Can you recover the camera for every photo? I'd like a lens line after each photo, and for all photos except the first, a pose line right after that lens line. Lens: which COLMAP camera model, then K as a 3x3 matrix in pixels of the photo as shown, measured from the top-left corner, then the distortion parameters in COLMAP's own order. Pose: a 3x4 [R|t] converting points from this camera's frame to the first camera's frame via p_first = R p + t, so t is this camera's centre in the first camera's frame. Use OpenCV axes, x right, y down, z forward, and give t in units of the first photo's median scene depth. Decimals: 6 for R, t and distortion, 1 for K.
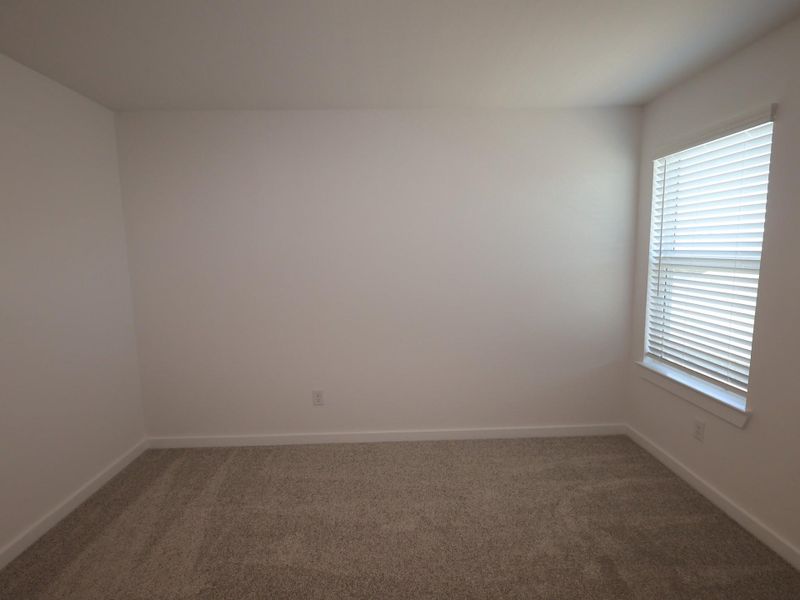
lens RADIAL K [[419.2, 0, 401.1], [0, 419.2, 301.9], [0, 0, 1]] dist [-0.000153, 0.000385]
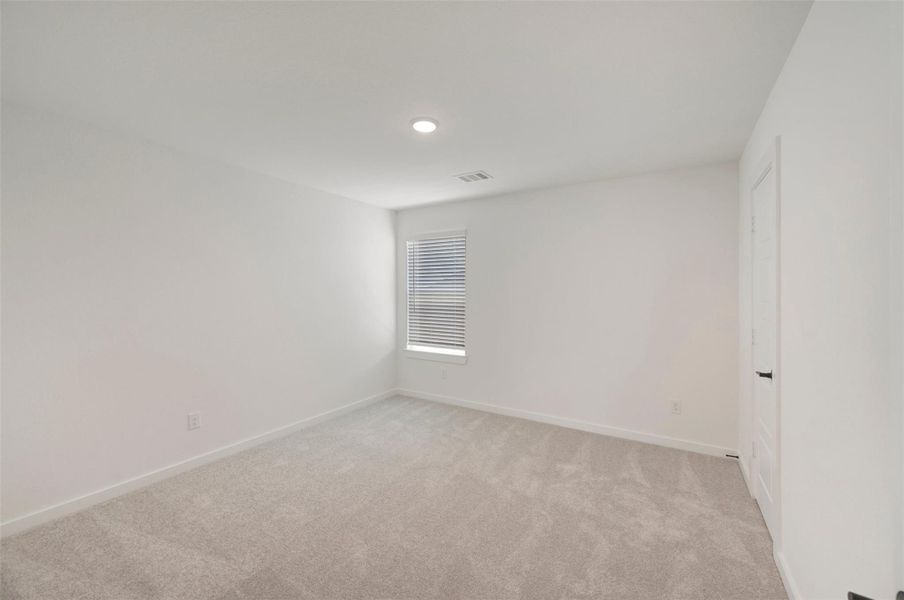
lens RADIAL K [[363.1, 0, 452.2], [0, 363.1, 291.2], [0, 0, 1]] dist [0.001505, 0.000059]
pose [[0.548457, 0.022935, 0.835864, -0.688939], [0.098125, 0.990952, -0.091576, 0.065852], [-0.830402, 0.132244, 0.541244, -0.048812]]
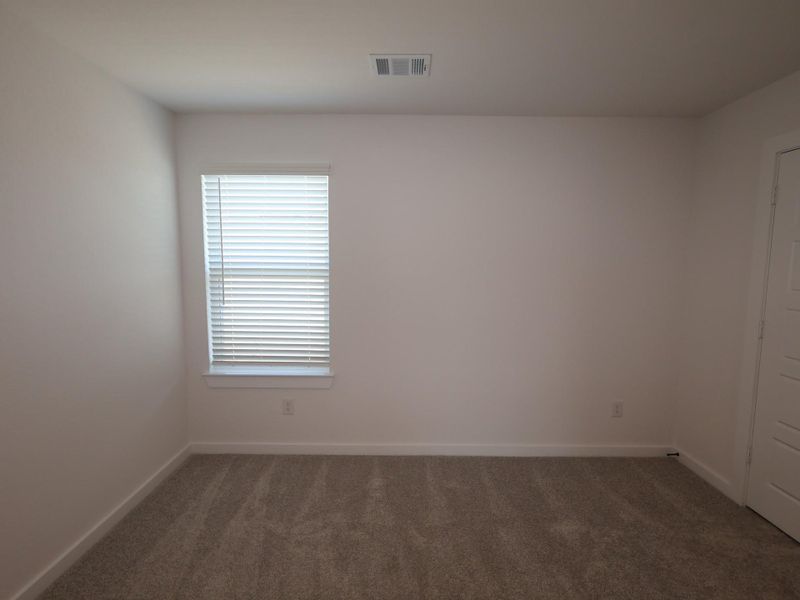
lens RADIAL K [[419.2, 0, 401.1], [0, 419.2, 301.9], [0, 0, 1]] dist [-0.000153, 0.000385]
pose [[0.027598, -0.086367, 0.995881, -0.439287], [0.125878, 0.988630, 0.082250, -0.054581], [-0.991662, 0.123090, 0.038156, 0.524915]]
